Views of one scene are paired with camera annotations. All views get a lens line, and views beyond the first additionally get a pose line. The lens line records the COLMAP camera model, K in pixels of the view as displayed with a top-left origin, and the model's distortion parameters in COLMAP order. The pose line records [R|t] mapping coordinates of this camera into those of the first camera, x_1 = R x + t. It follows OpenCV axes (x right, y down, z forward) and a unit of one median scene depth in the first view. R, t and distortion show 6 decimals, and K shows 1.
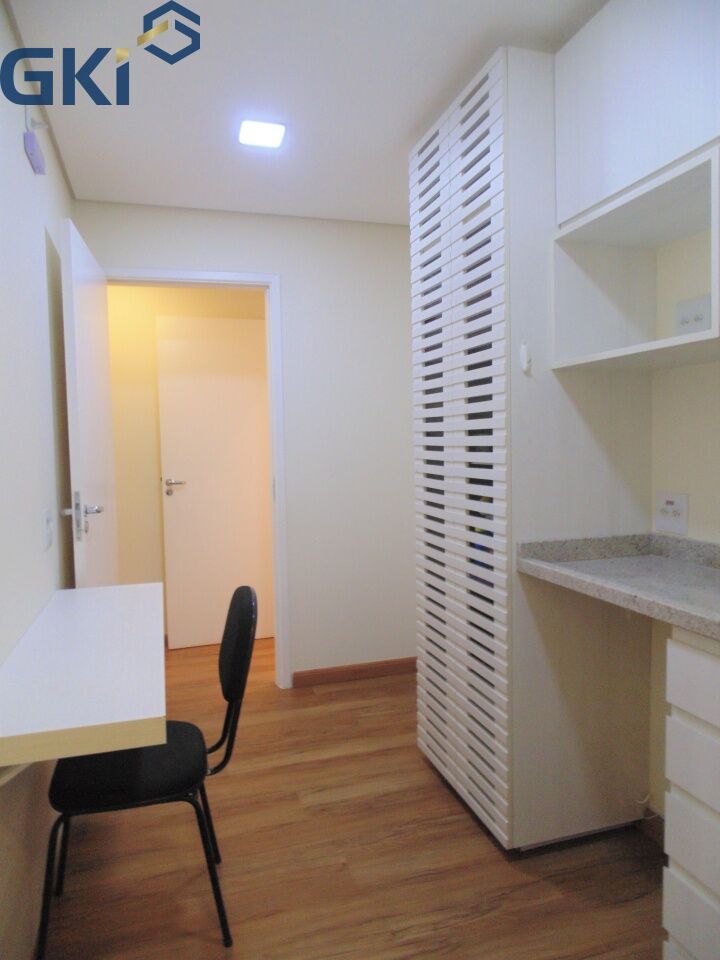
lens RADIAL K [[644.1, 0, 359.5], [0, 644.1, 479.4], [0, 0, 1]] dist [-0.005941, -0.002863]
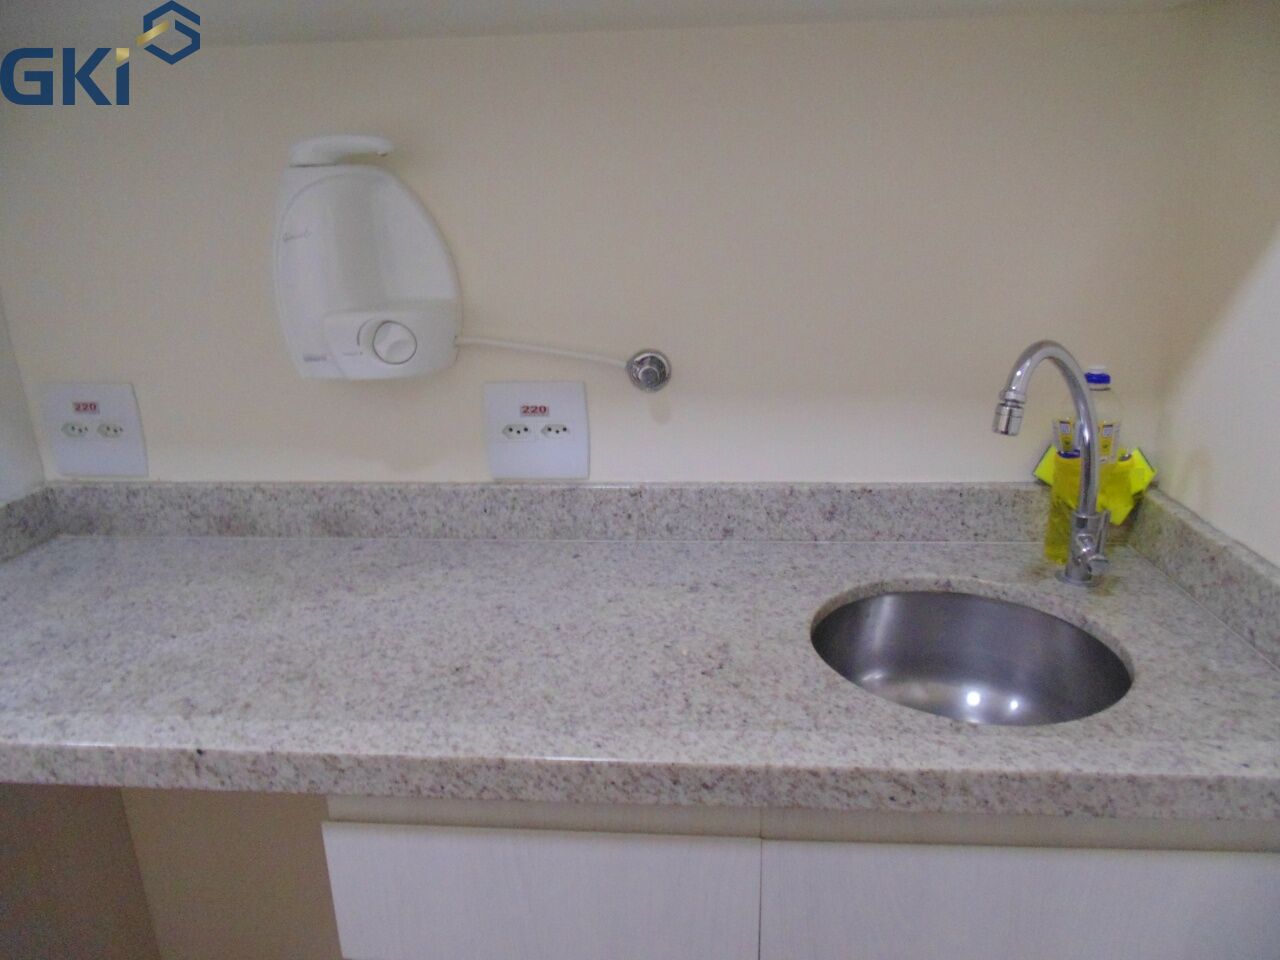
lens RADIAL K [[858.8, 0, 639.3], [0, 858.8, 481.8], [0, 0, 1]] dist [-0.005941, -0.002863]
pose [[0.386609, -0.274514, 0.880441, 0.123727], [0.078880, 0.961016, 0.265001, -0.035441], [-0.918864, -0.033003, 0.393191, 0.458453]]
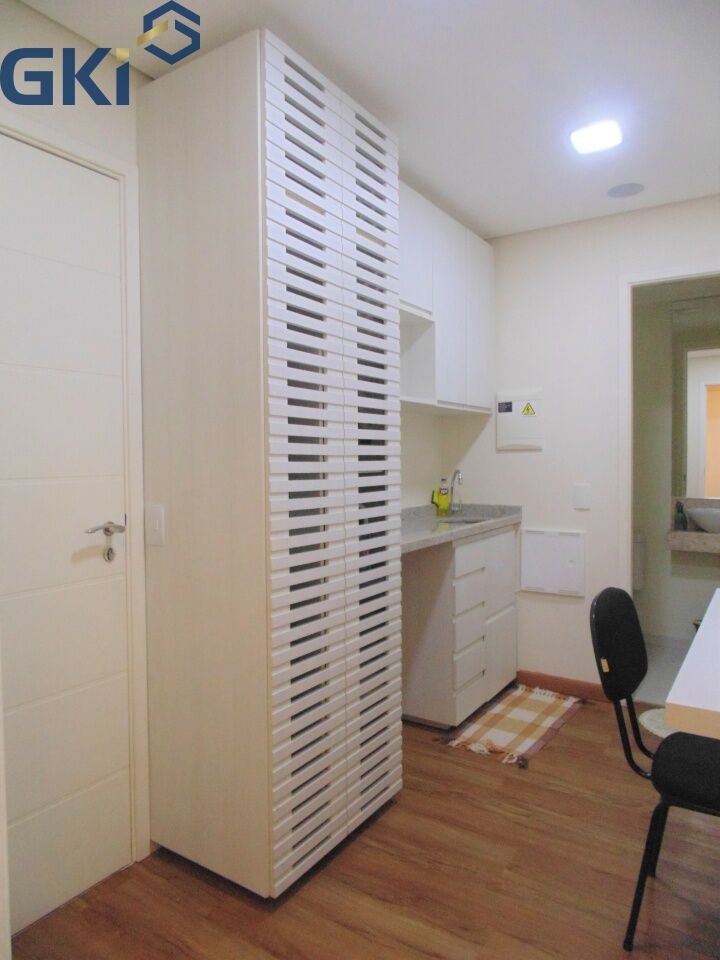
lens RADIAL K [[644.1, 0, 360.3], [0, 644.1, 476.9], [0, 0, 1]] dist [-0.005941, -0.002863]
pose [[-0.636707, -0.002416, 0.771102, -0.671201], [0.068140, 0.995907, 0.059384, -0.084780], [-0.768089, 0.090353, -0.633937, 1.827980]]
